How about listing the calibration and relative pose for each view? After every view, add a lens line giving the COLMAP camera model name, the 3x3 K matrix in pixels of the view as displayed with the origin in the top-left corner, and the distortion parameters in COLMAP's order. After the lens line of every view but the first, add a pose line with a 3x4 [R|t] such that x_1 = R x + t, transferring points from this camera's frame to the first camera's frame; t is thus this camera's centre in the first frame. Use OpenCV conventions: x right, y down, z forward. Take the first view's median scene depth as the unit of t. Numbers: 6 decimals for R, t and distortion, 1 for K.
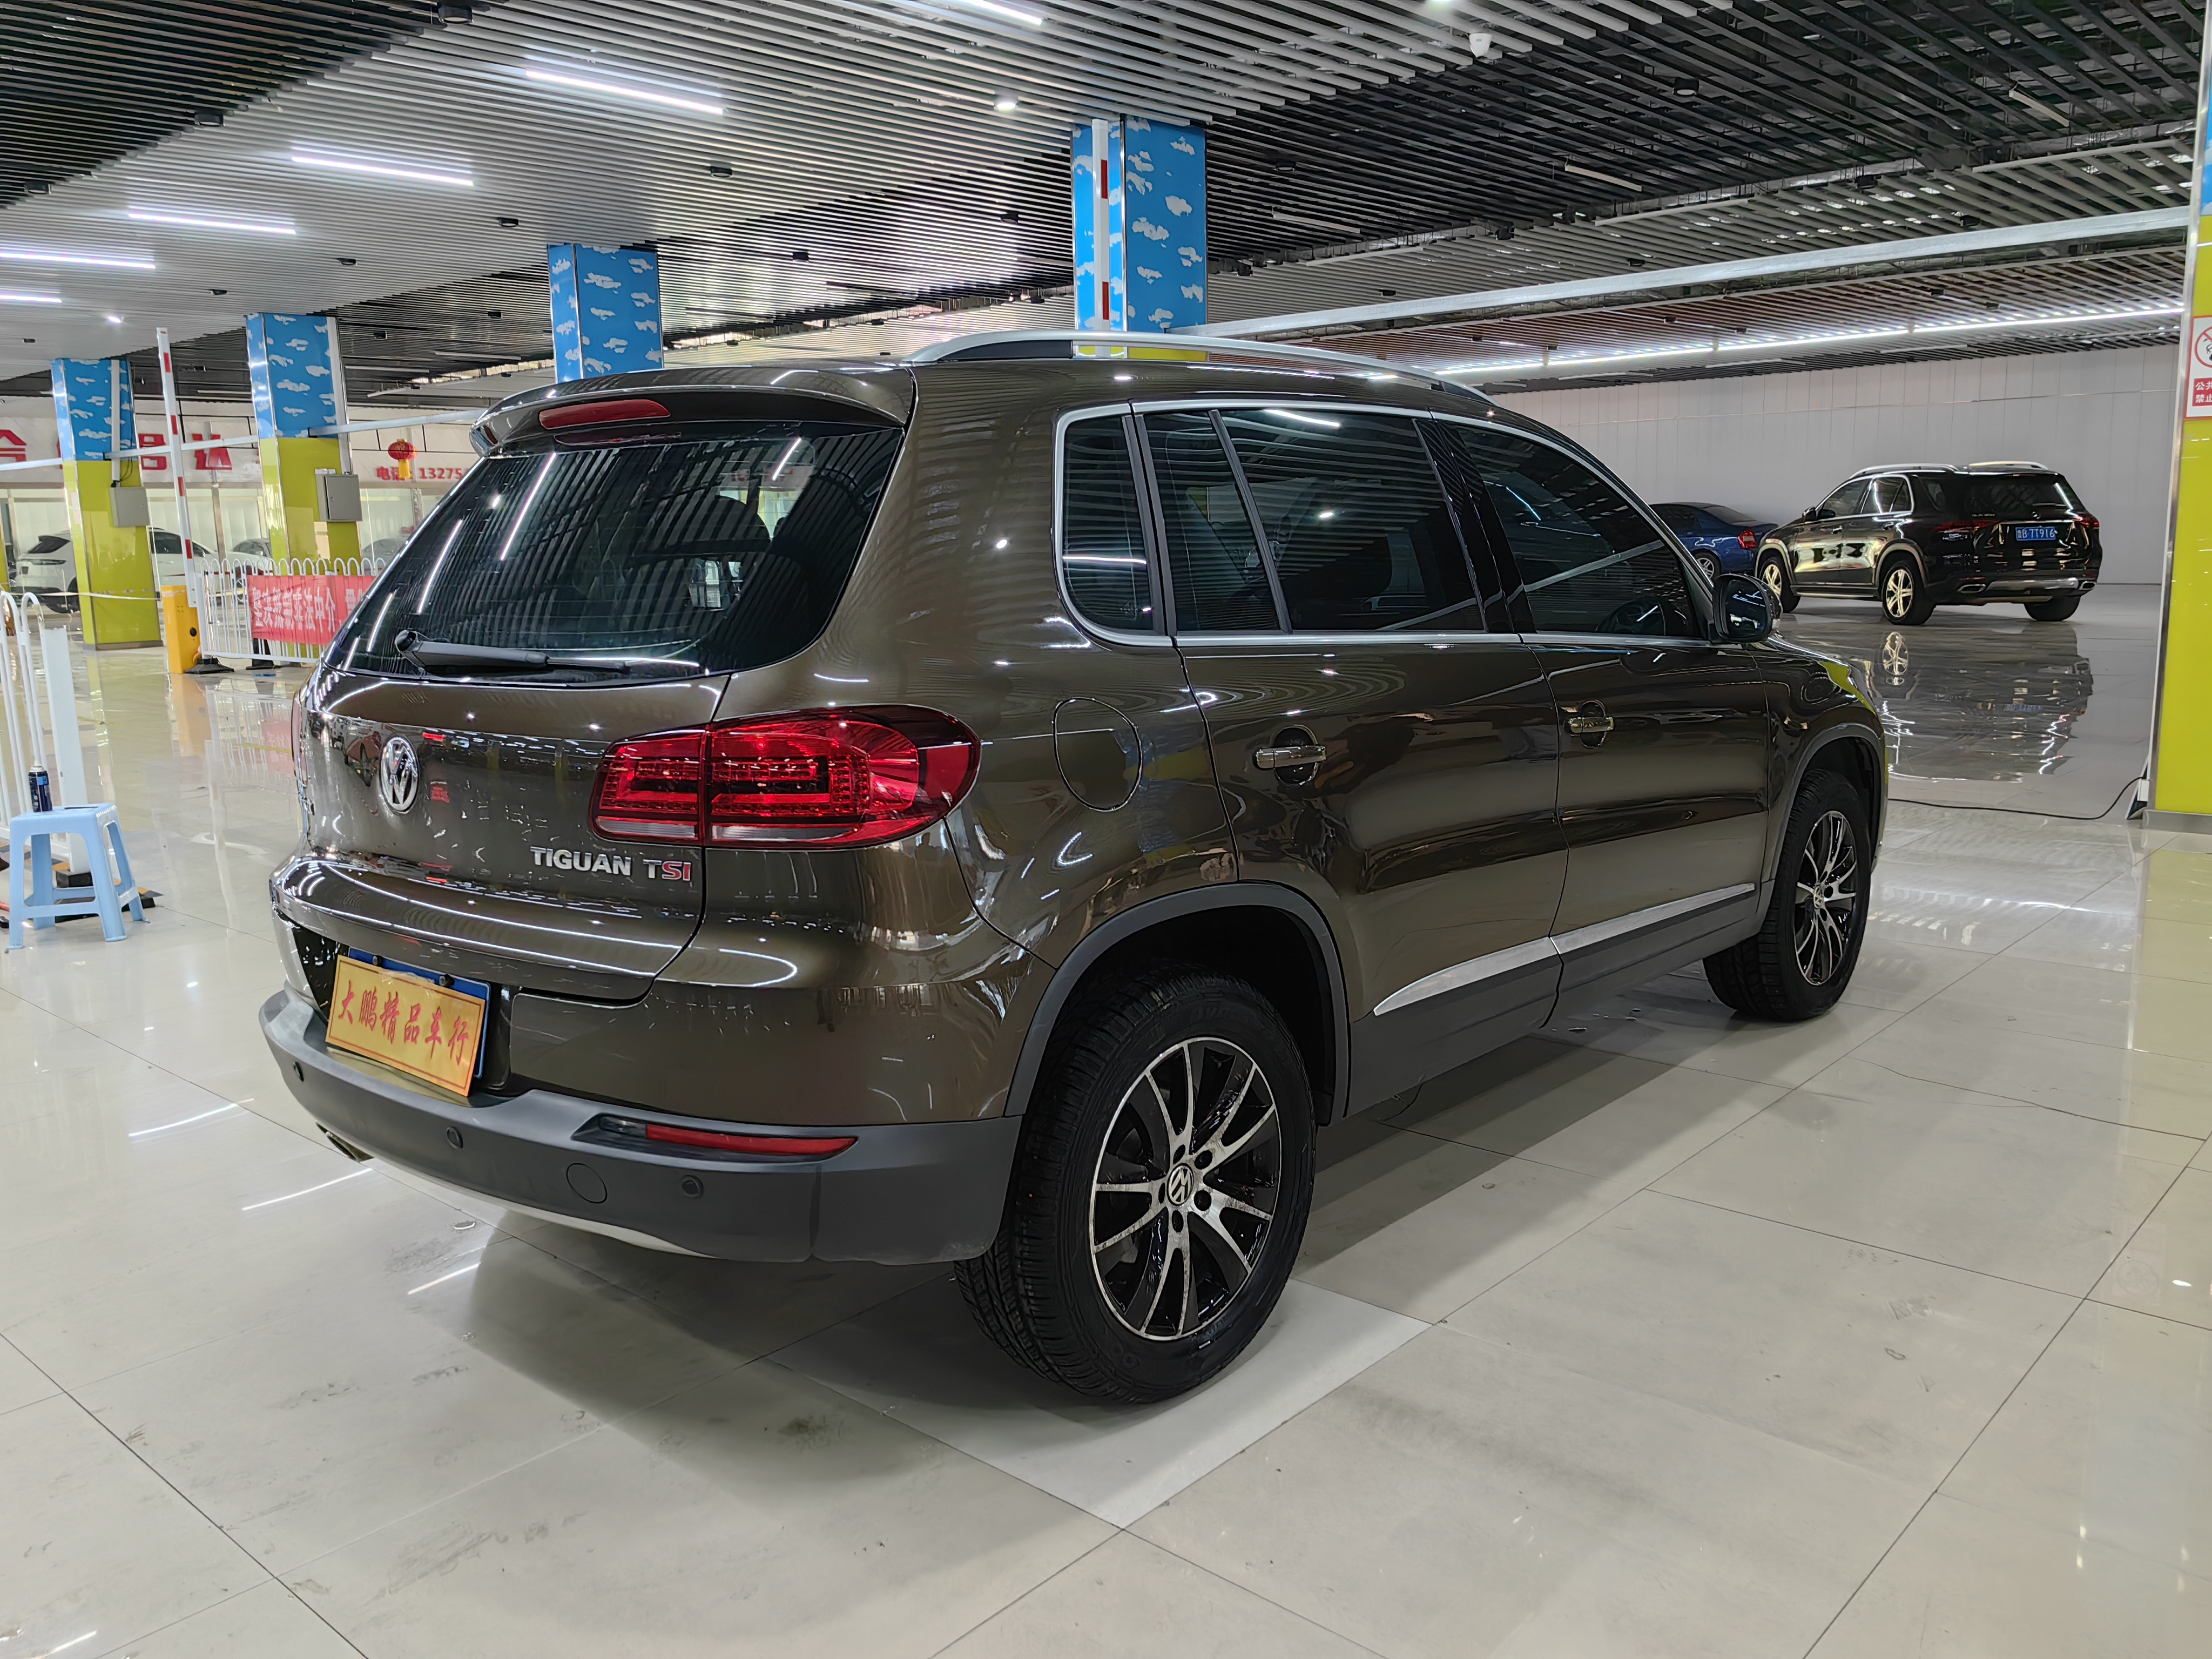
lens RADIAL K [[1744.4, 0, 1108.4], [0, 1744.4, 768.0], [0, 0, 1]] dist [0.061876, -0.088640]
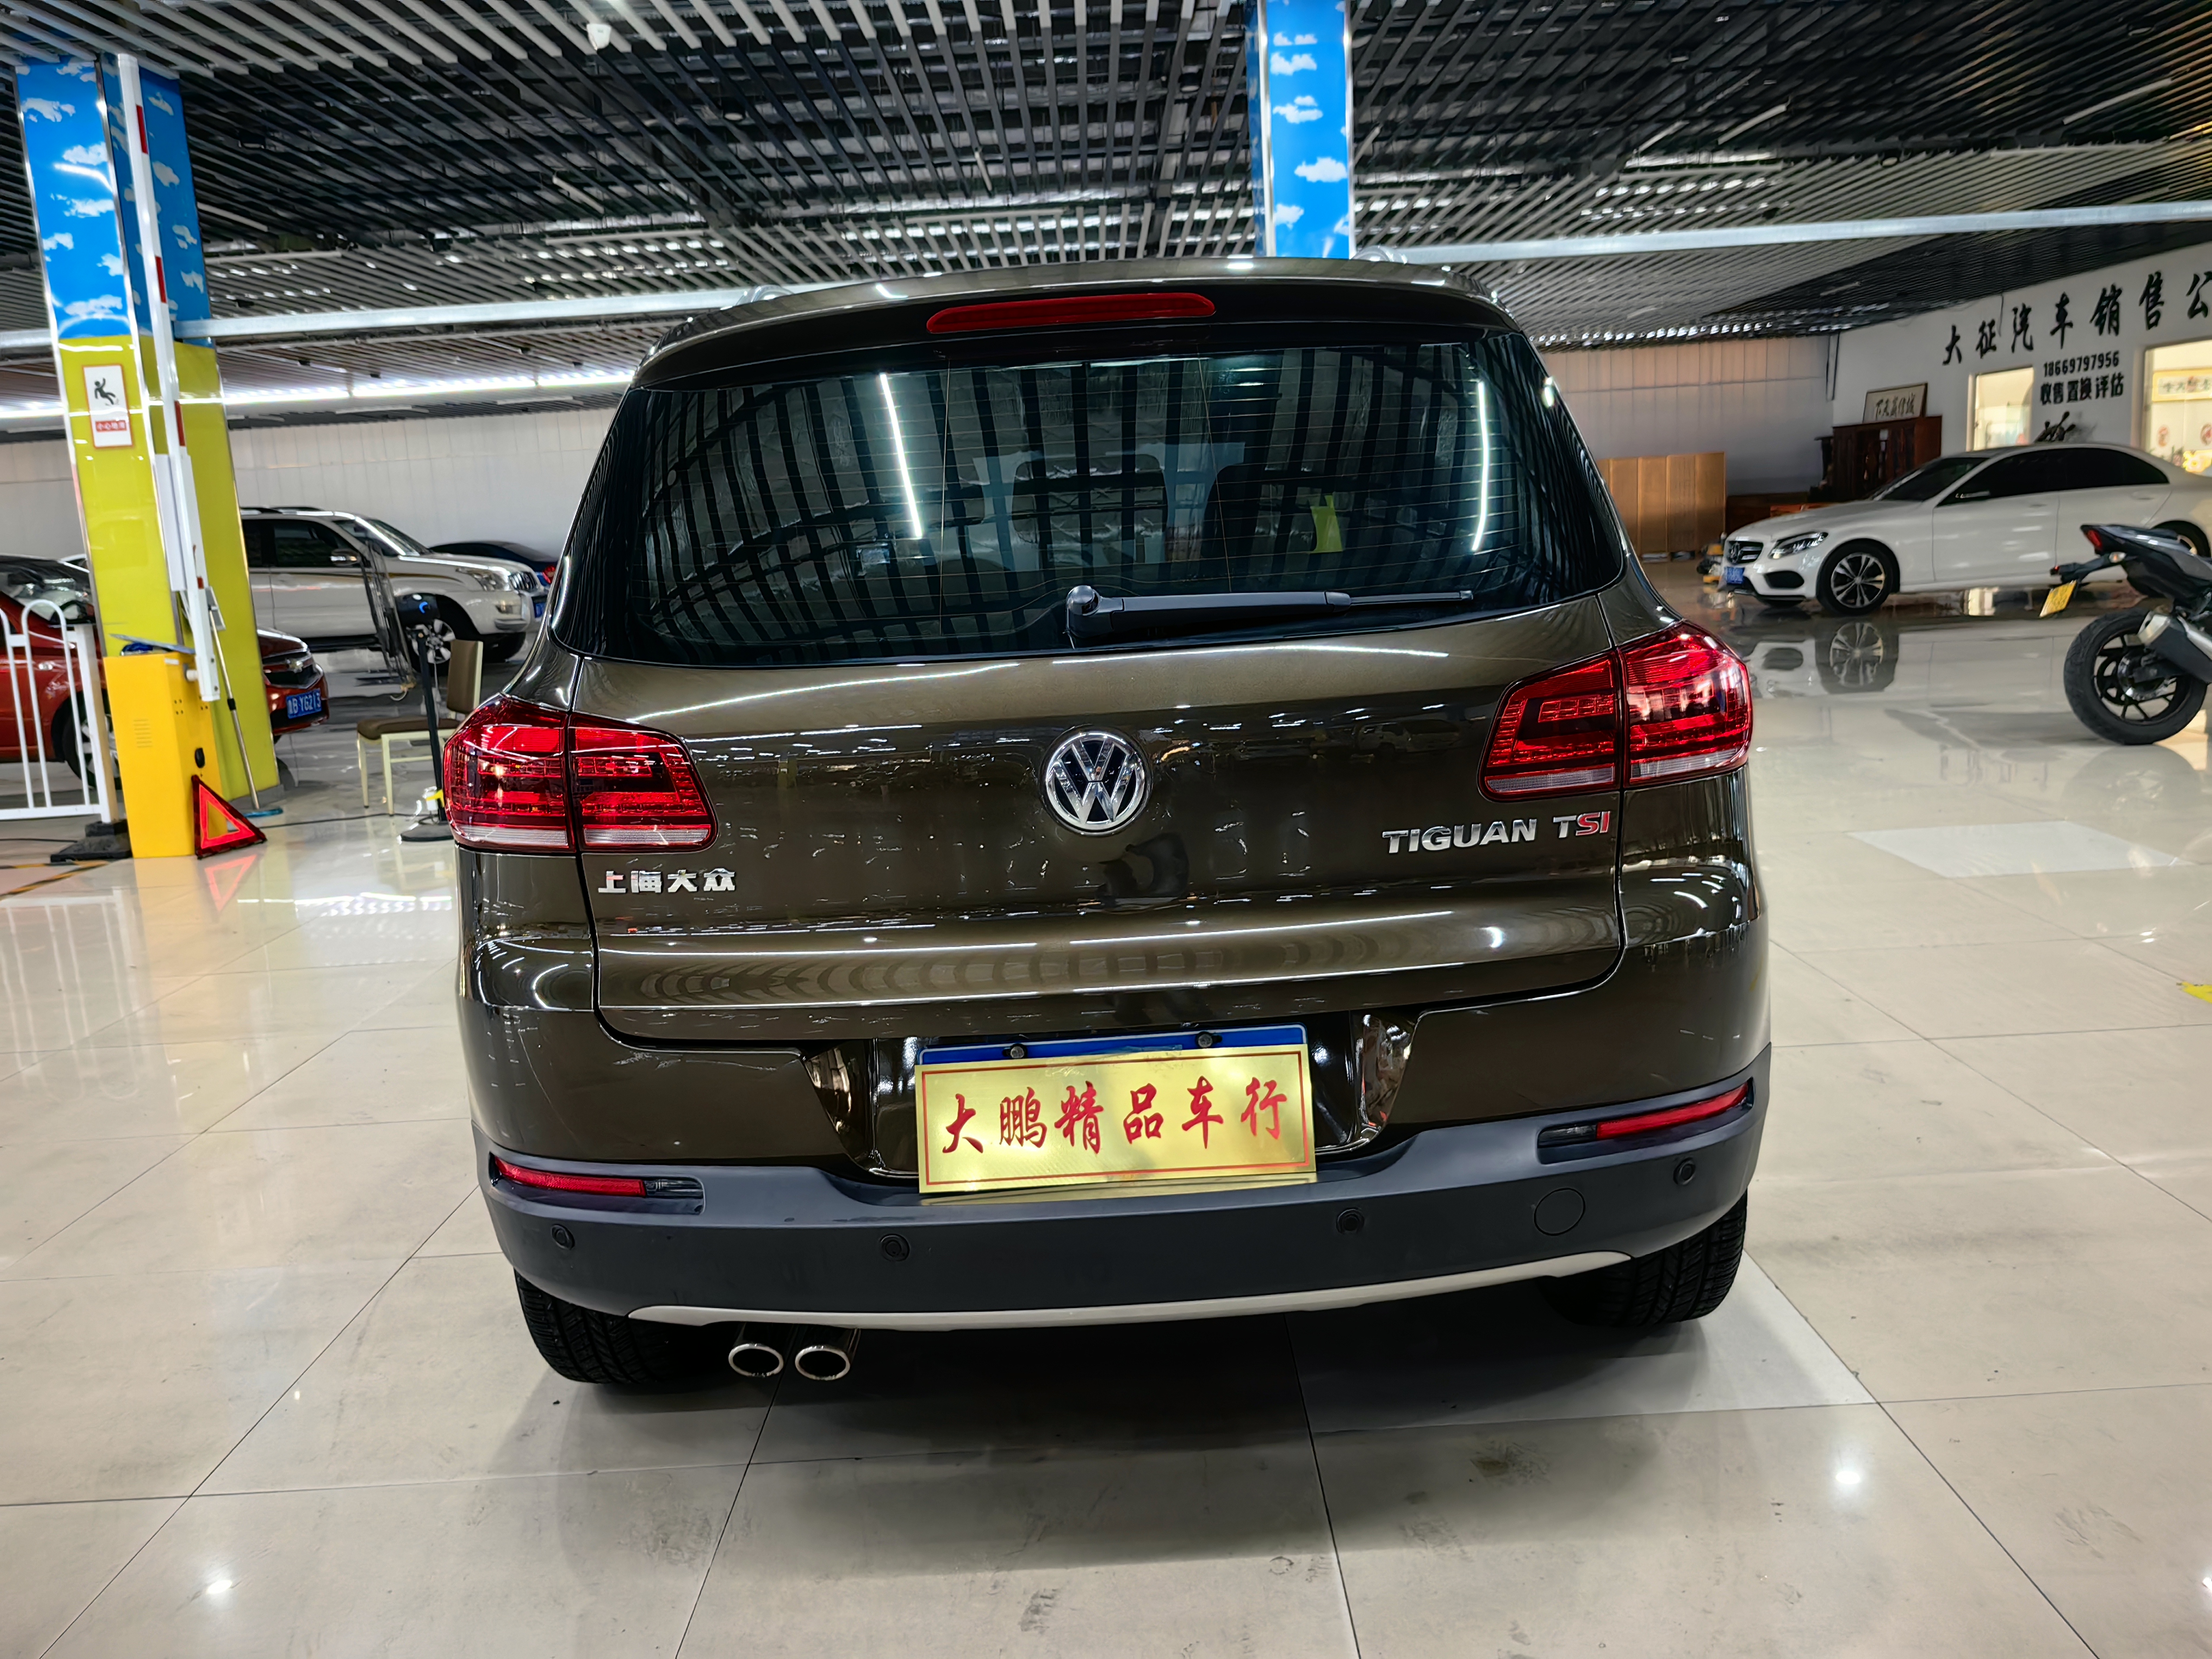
lens RADIAL K [[1759.7, 0, 1090.6], [0, 1759.7, 771.2], [0, 0, 1]] dist [0.008403, 0.001549]
pose [[0.747850, -0.116146, 0.653629, -0.865445], [0.132793, 0.990850, 0.024133, -0.017748], [-0.650451, 0.068750, 0.756430, 0.440135]]
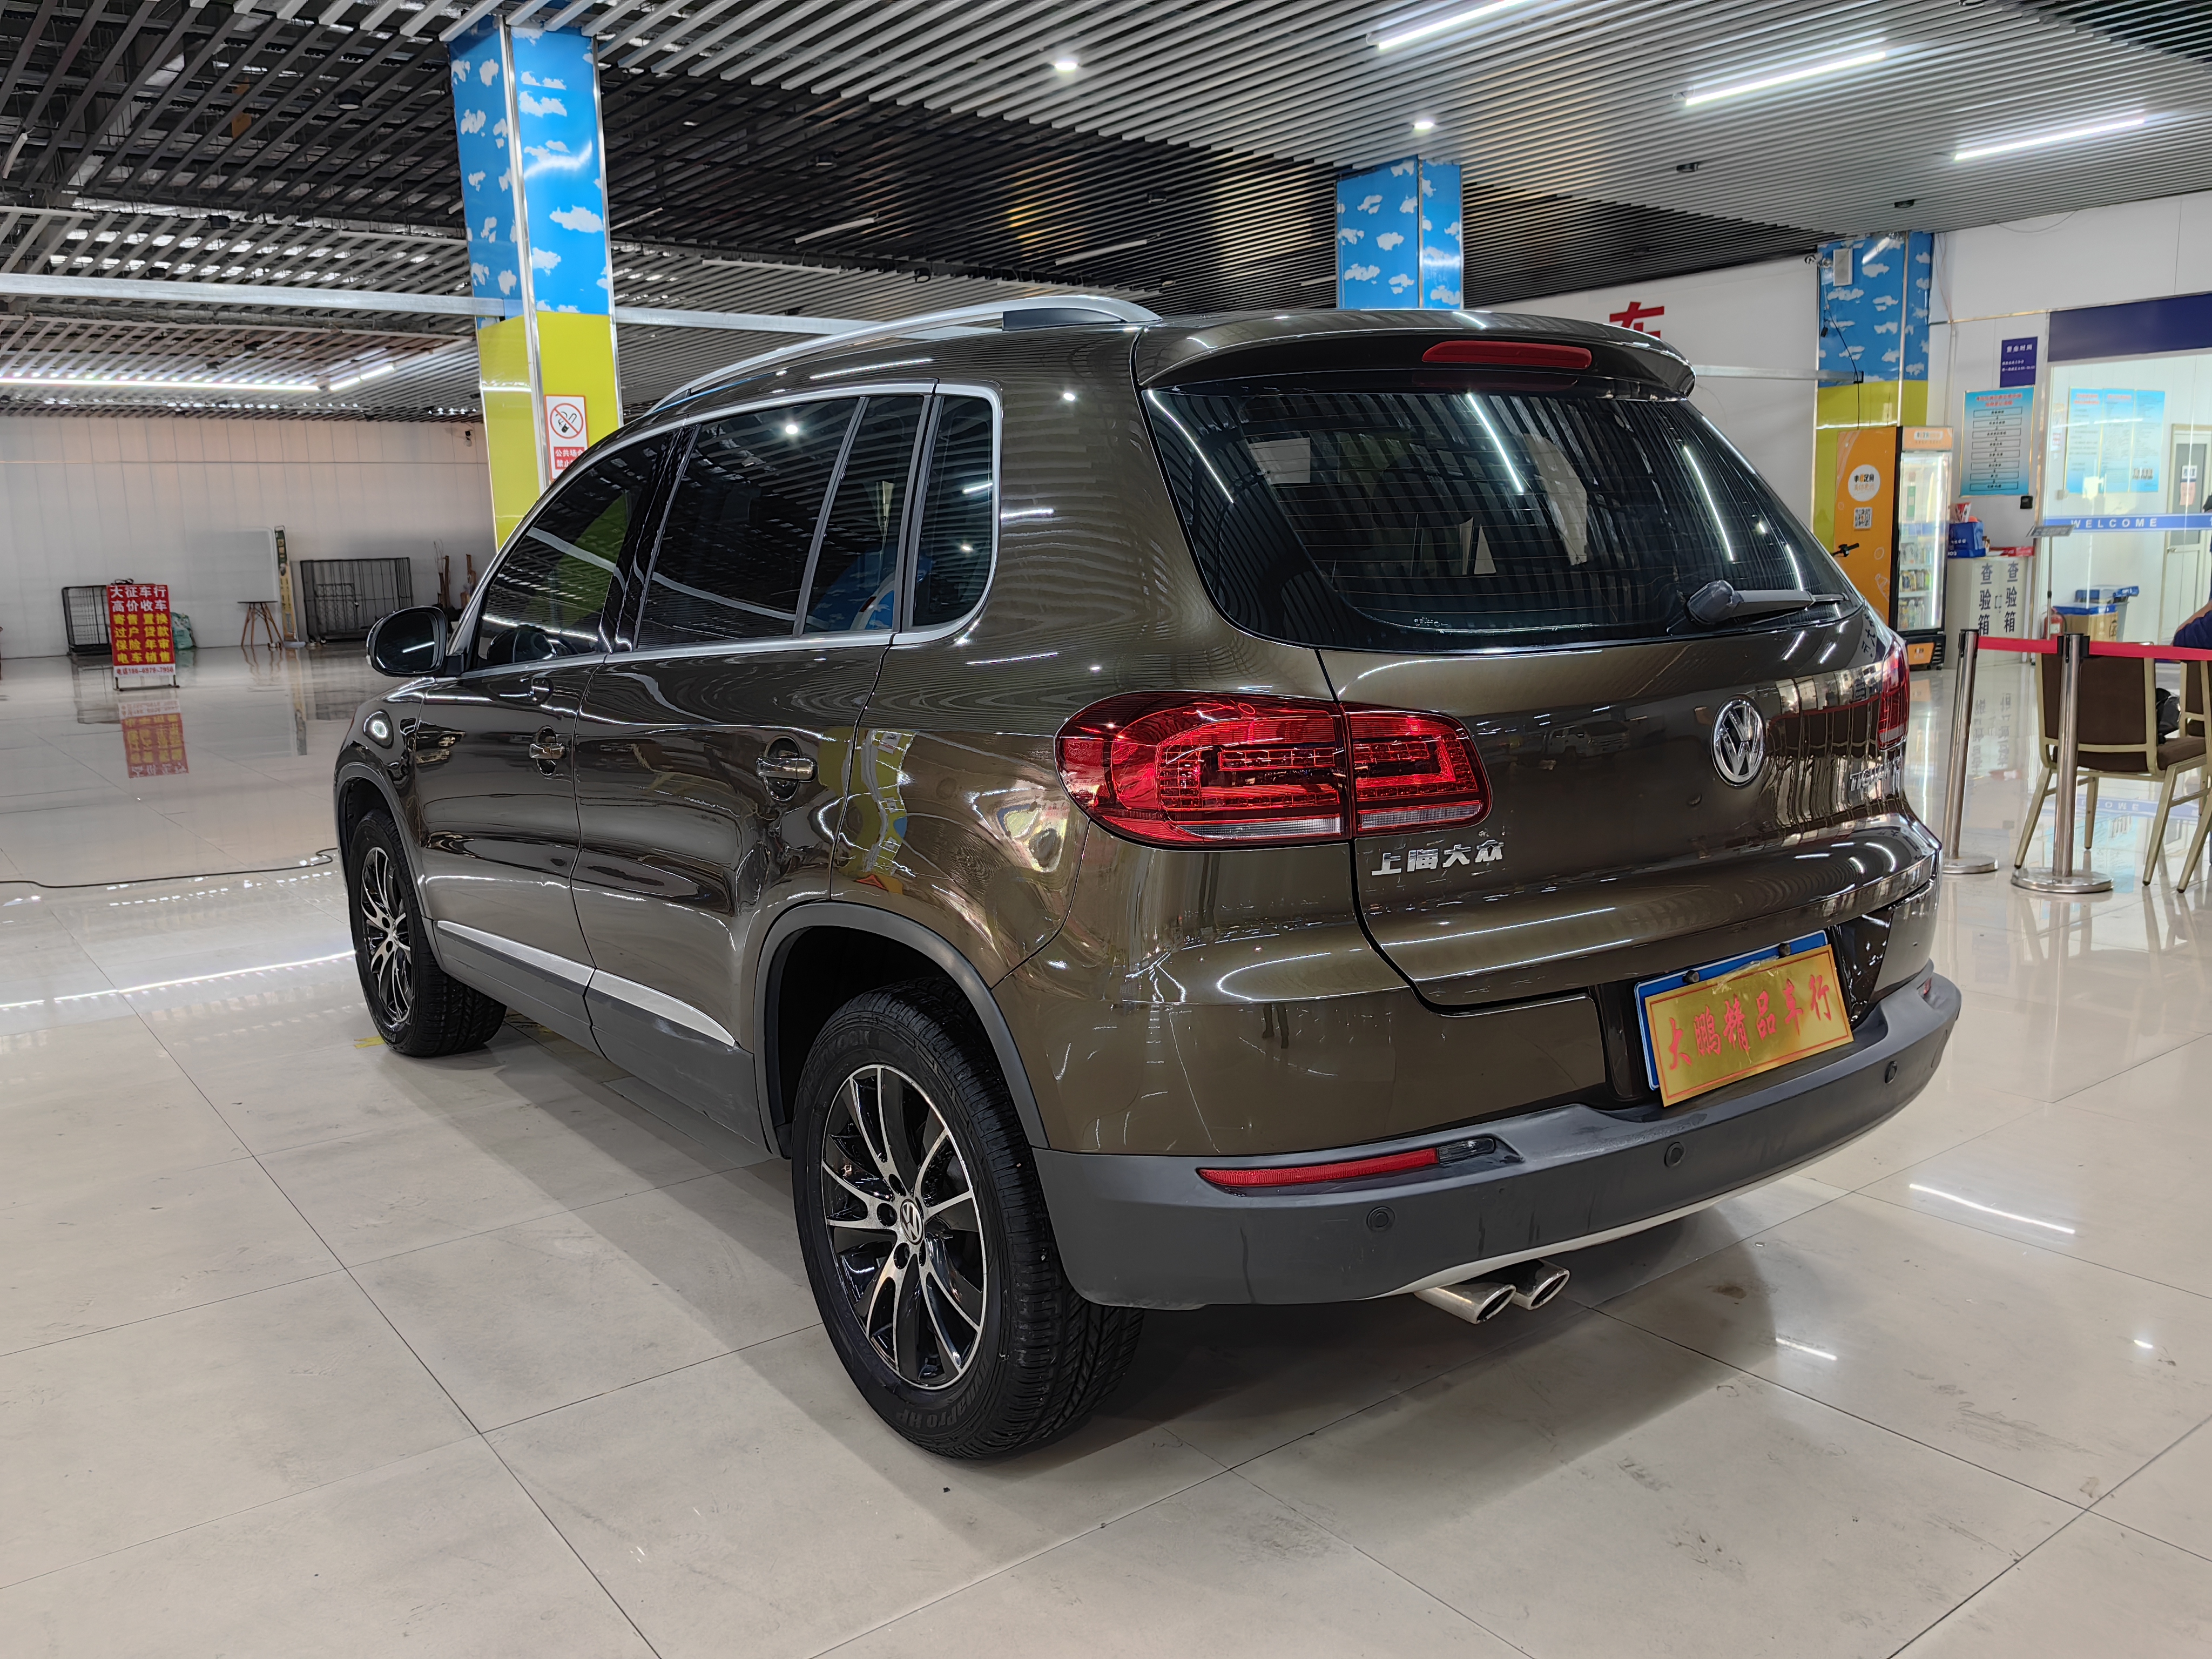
lens RADIAL K [[1759.7, 0, 1090.6], [0, 1759.7, 771.2], [0, 0, 1]] dist [0.008403, 0.001549]
pose [[0.198687, -0.110631, 0.973799, -1.312336], [0.161141, 0.983774, 0.078886, -0.103093], [-0.966725, 0.141245, 0.213290, 1.109249]]
